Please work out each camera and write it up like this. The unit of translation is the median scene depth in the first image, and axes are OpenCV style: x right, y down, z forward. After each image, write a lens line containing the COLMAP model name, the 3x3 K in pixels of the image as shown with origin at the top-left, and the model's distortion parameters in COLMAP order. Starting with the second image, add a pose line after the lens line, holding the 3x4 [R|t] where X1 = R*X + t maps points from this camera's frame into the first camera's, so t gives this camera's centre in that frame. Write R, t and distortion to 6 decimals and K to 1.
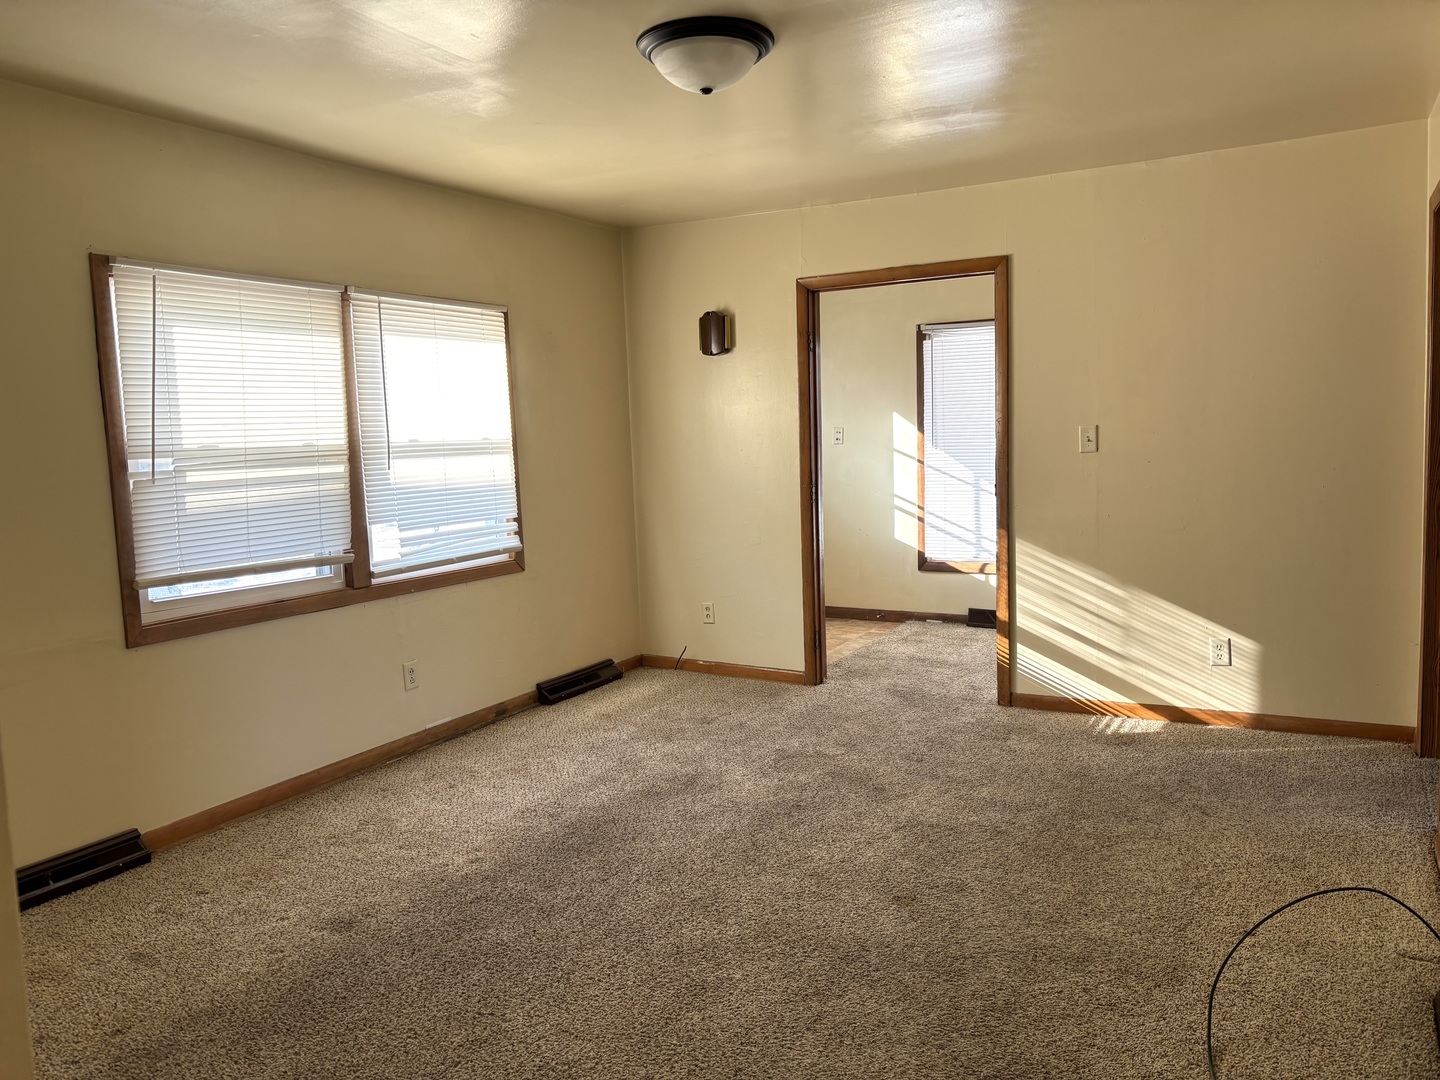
lens RADIAL K [[1078.7, 0, 718.3], [0, 1078.7, 536.8], [0, 0, 1]] dist [0.045321, -0.052305]
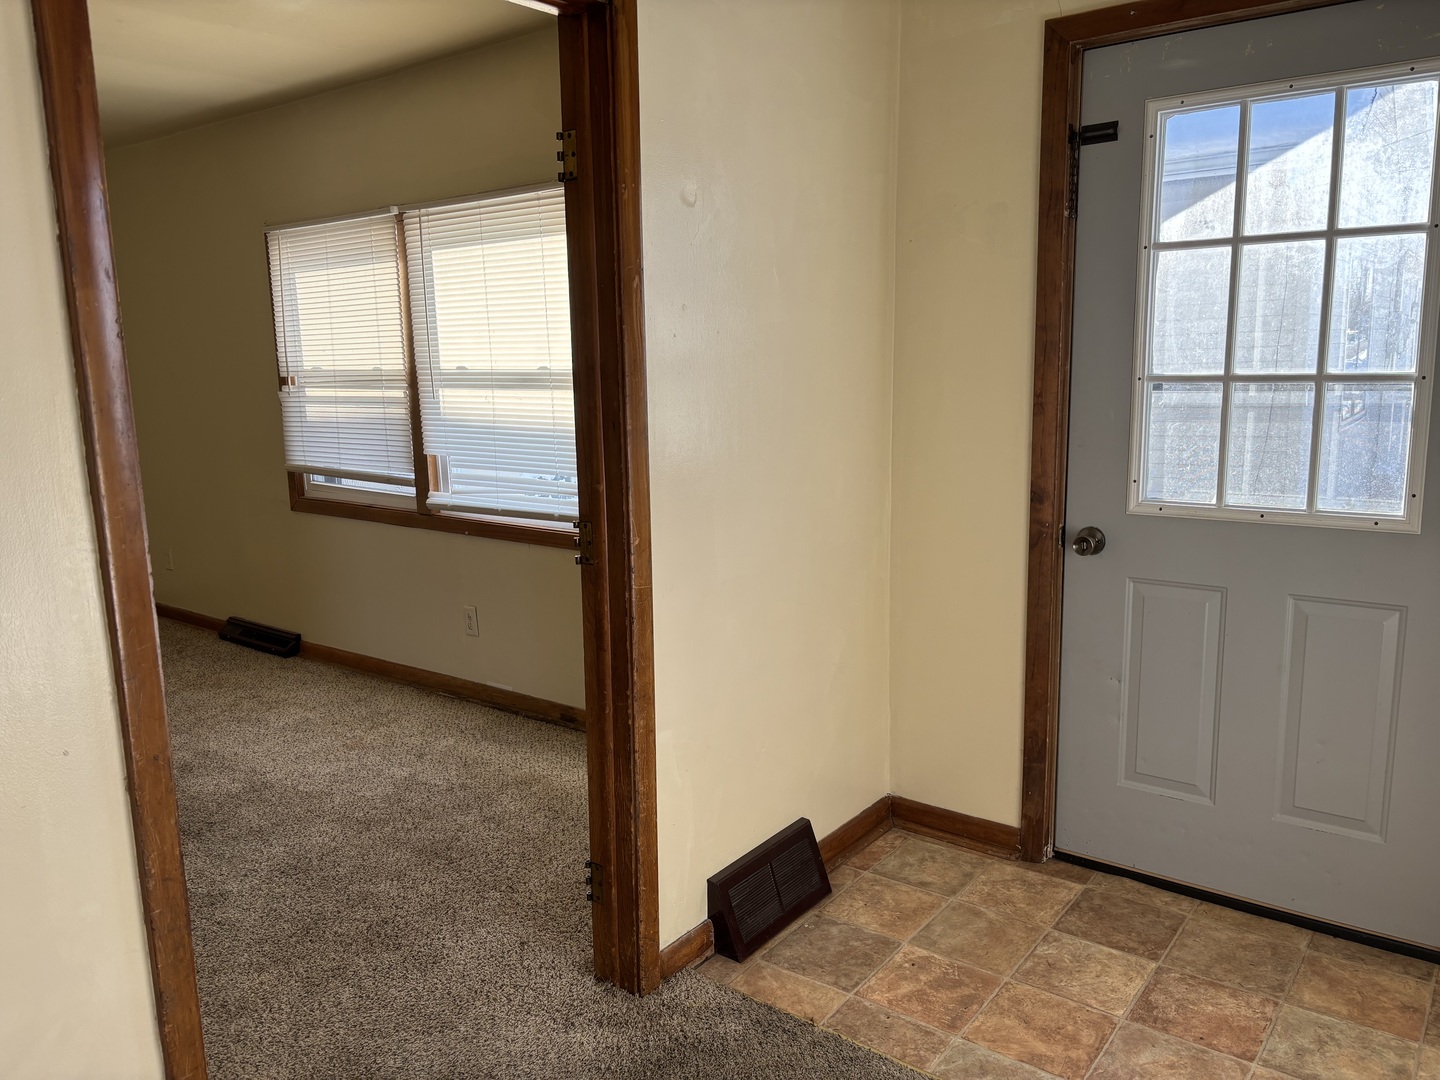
lens RADIAL K [[1078.7, 0, 719.4], [0, 1078.7, 544.7], [0, 0, 1]] dist [0.045321, -0.052305]
pose [[-0.150185, 0.216838, -0.964586, 0.621312], [-0.066705, 0.971206, 0.228712, -0.178338], [0.986405, 0.098692, -0.131396, 1.447134]]
